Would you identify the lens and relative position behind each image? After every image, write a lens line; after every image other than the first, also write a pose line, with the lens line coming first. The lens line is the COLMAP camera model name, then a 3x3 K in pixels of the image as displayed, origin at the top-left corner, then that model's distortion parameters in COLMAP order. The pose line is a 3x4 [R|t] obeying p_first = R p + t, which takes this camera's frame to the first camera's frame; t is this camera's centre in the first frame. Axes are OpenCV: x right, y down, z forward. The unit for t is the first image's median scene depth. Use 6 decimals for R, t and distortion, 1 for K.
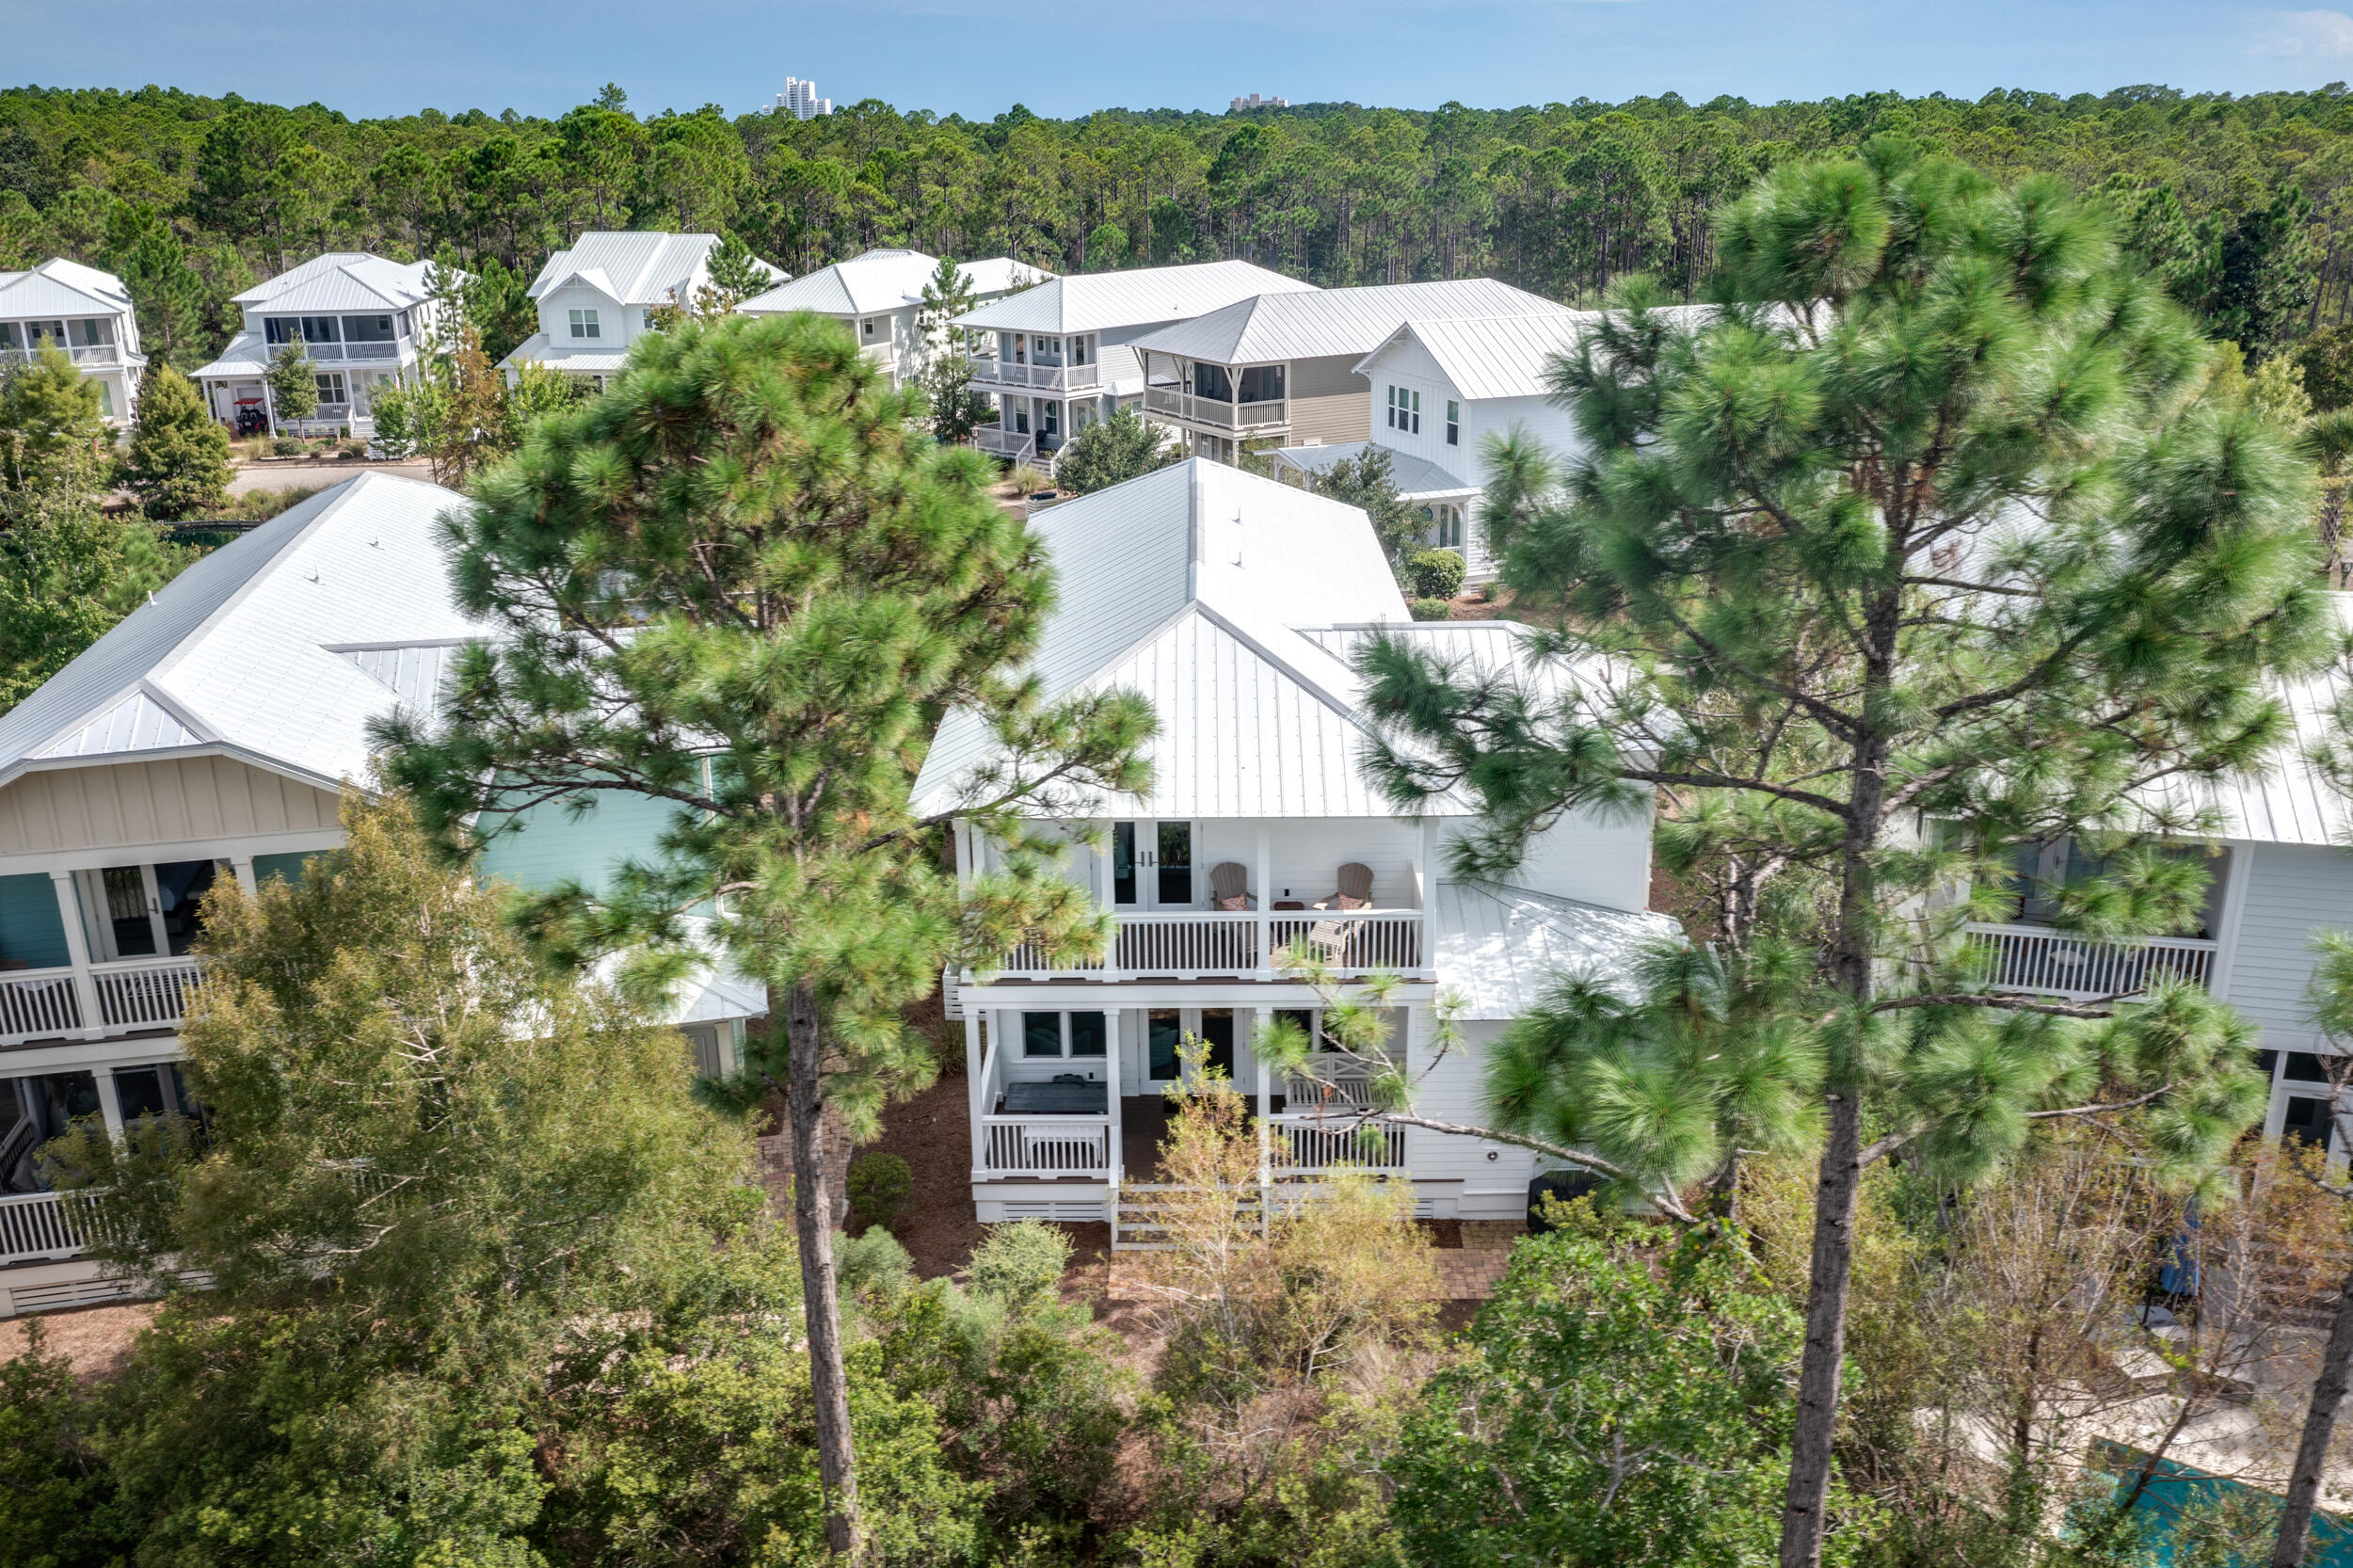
lens RADIAL K [[1903.9, 0, 1176.5], [0, 1903.9, 784.0], [0, 0, 1]] dist [-0.003396, 0.012819]
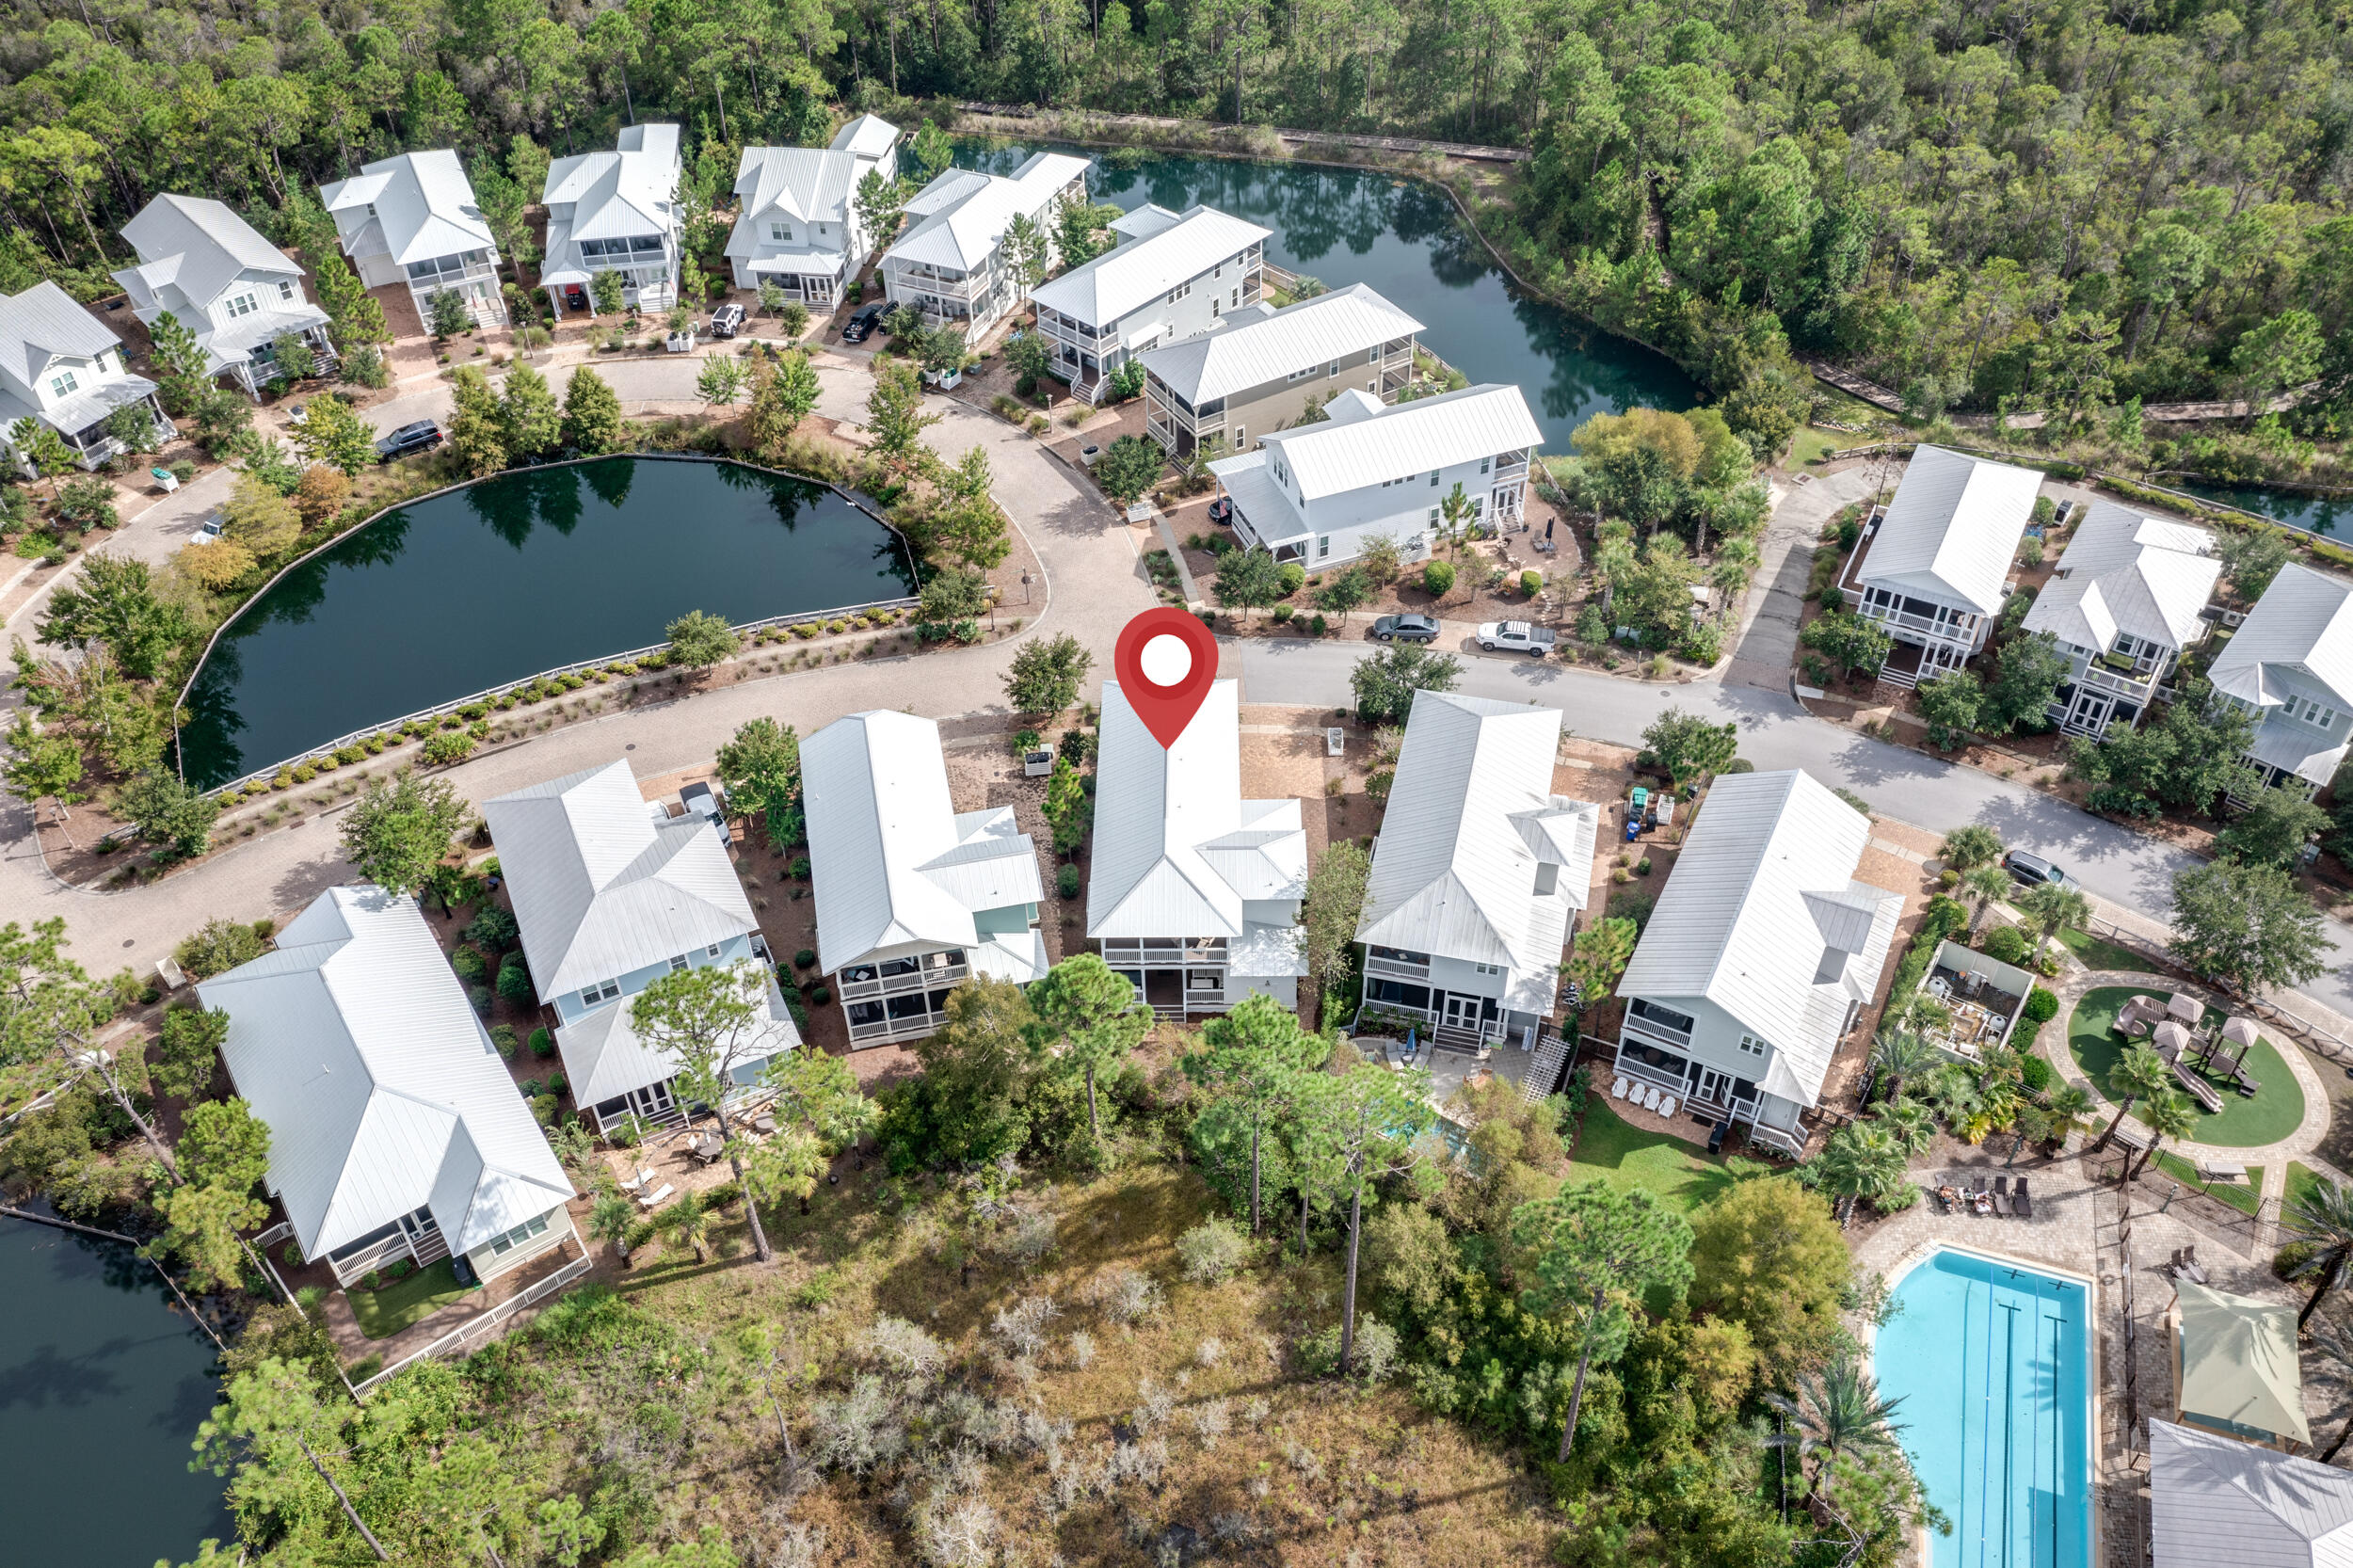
lens RADIAL K [[1903.9, 0, 1176.5], [0, 1903.9, 784.0], [0, 0, 1]] dist [-0.003396, 0.012819]
pose [[0.999971, -0.006584, -0.003952, 0.014715], [0.007606, 0.920041, 0.391747, -0.513308], [0.001056, -0.391766, 0.920064, -0.708705]]
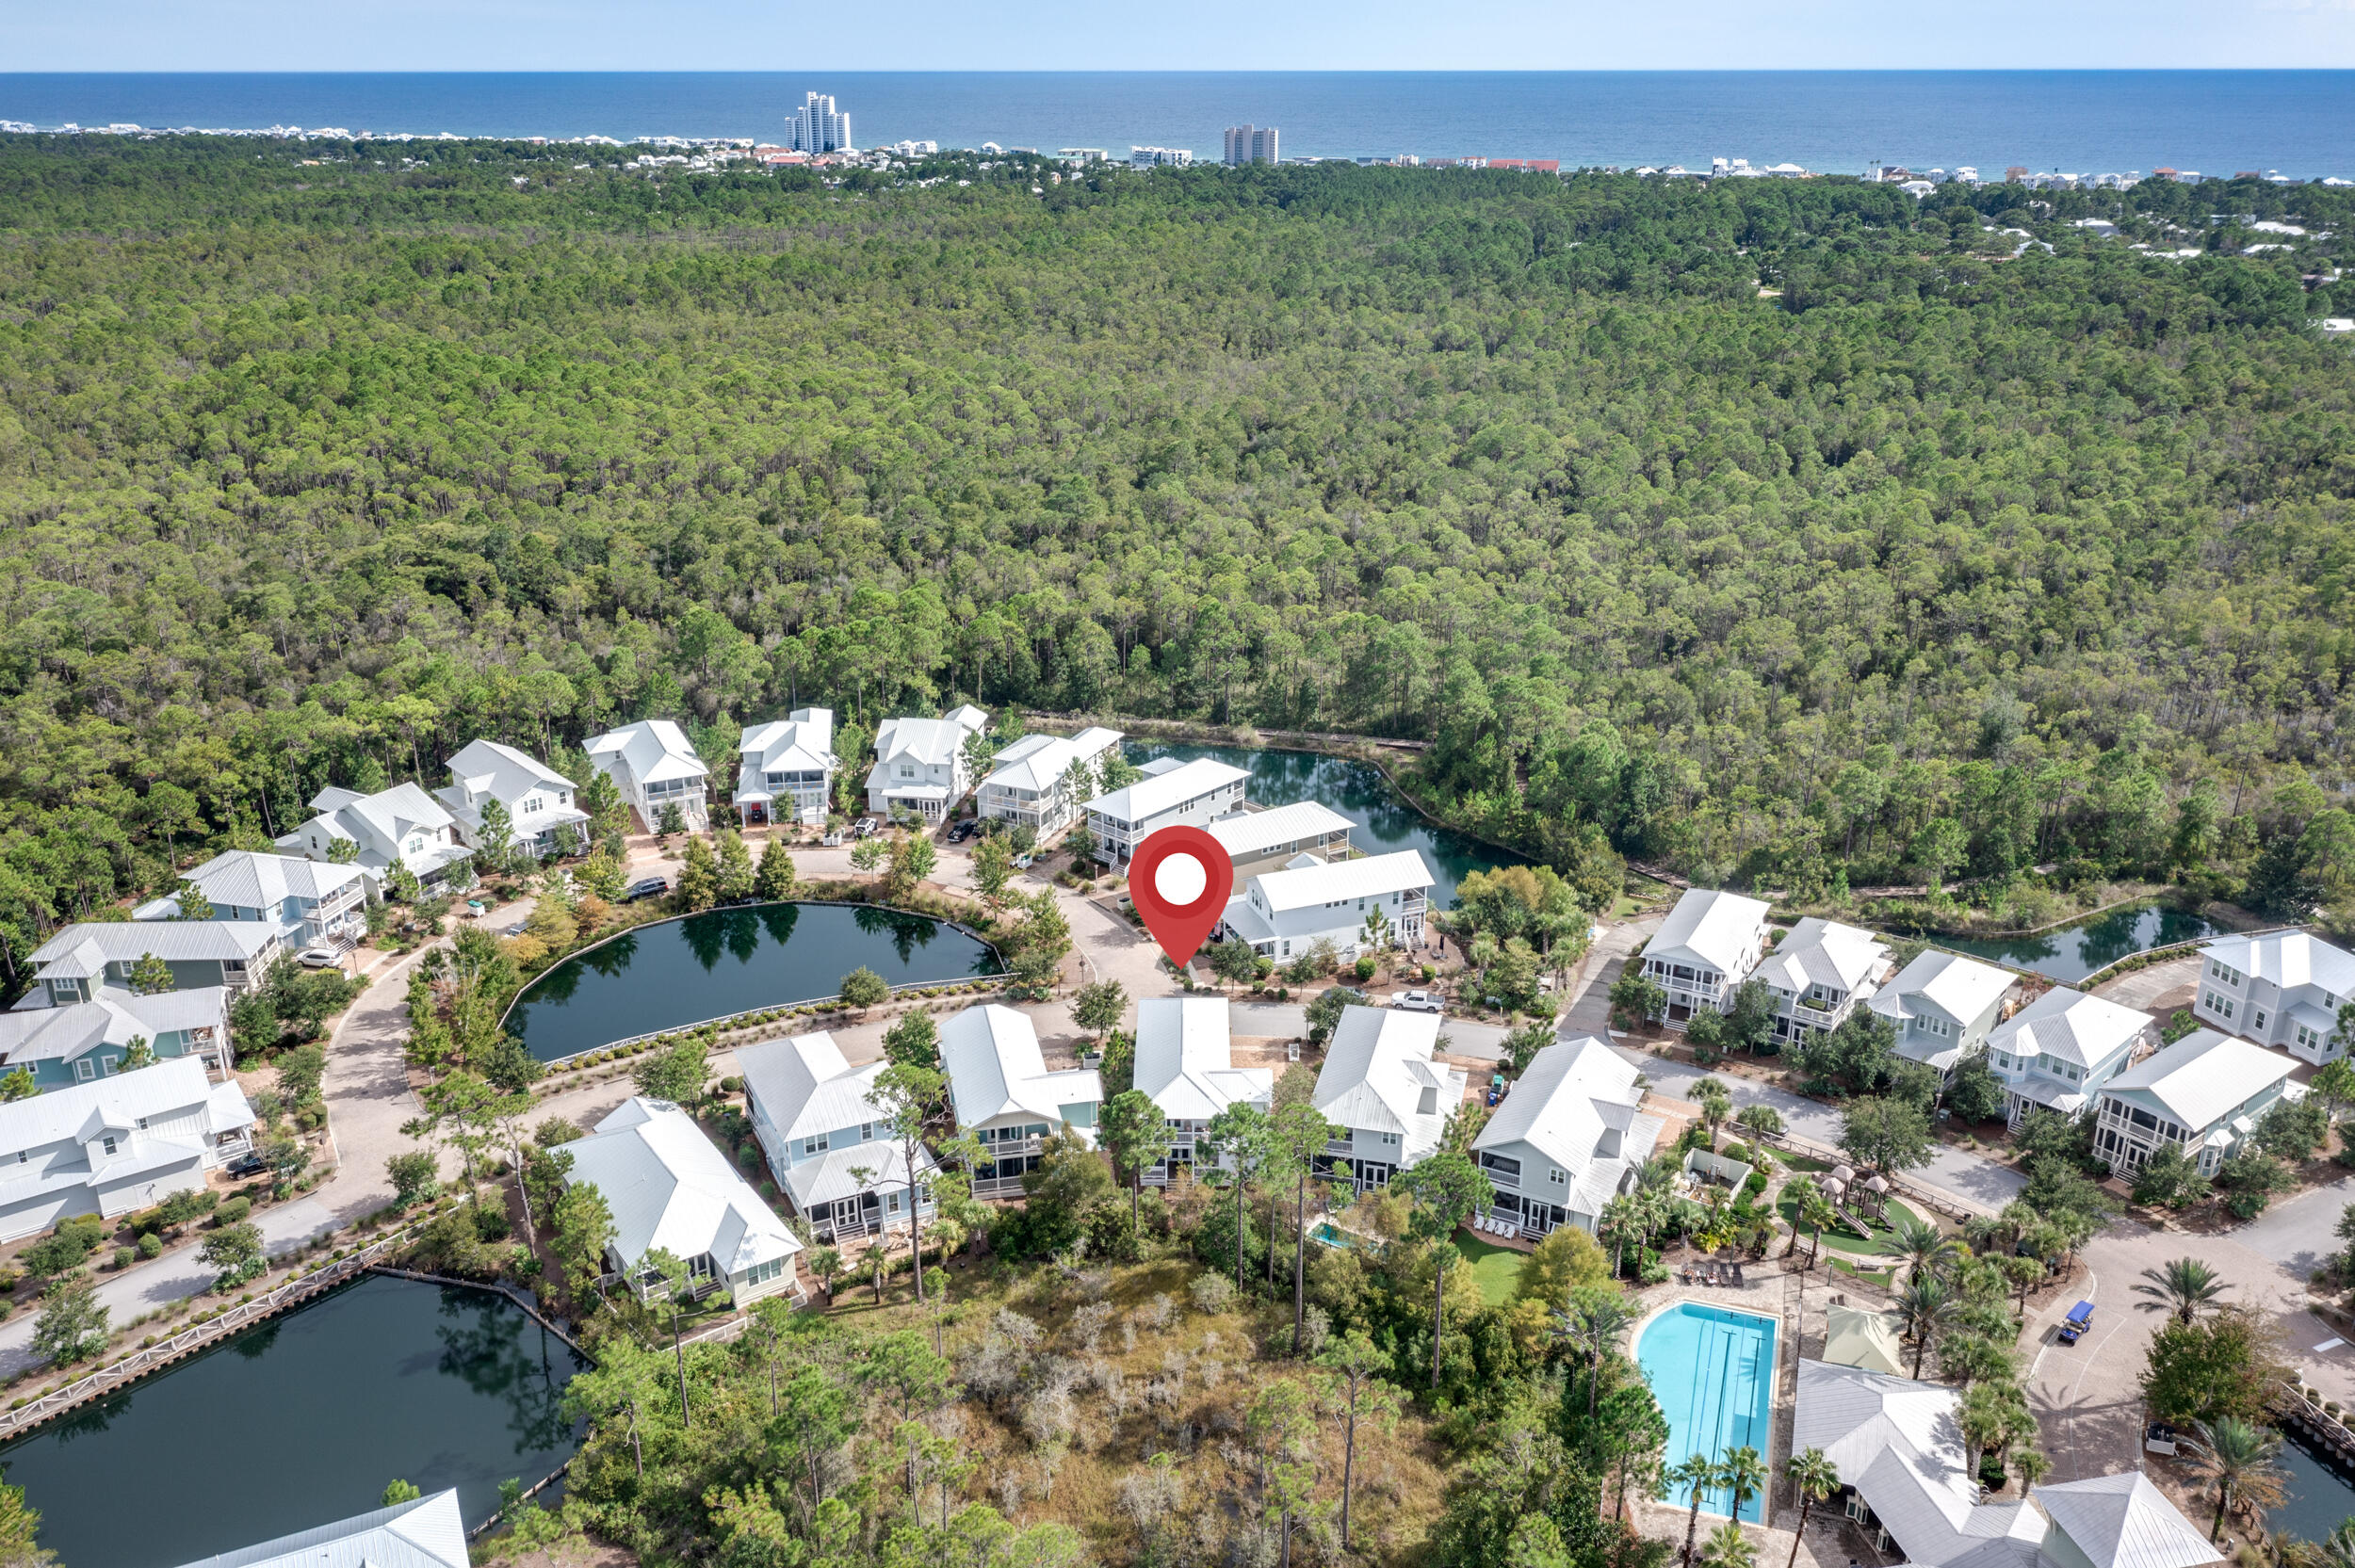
lens RADIAL K [[1905.2, 0, 1177.5], [0, 1905.2, 784.0], [0, 0, 1]] dist [-0.003396, 0.012819]
pose [[0.999954, 0.007885, 0.005463, -0.012397], [-0.008048, 0.999502, 0.030524, -0.352195], [-0.005219, -0.030567, 0.999519, -1.433353]]
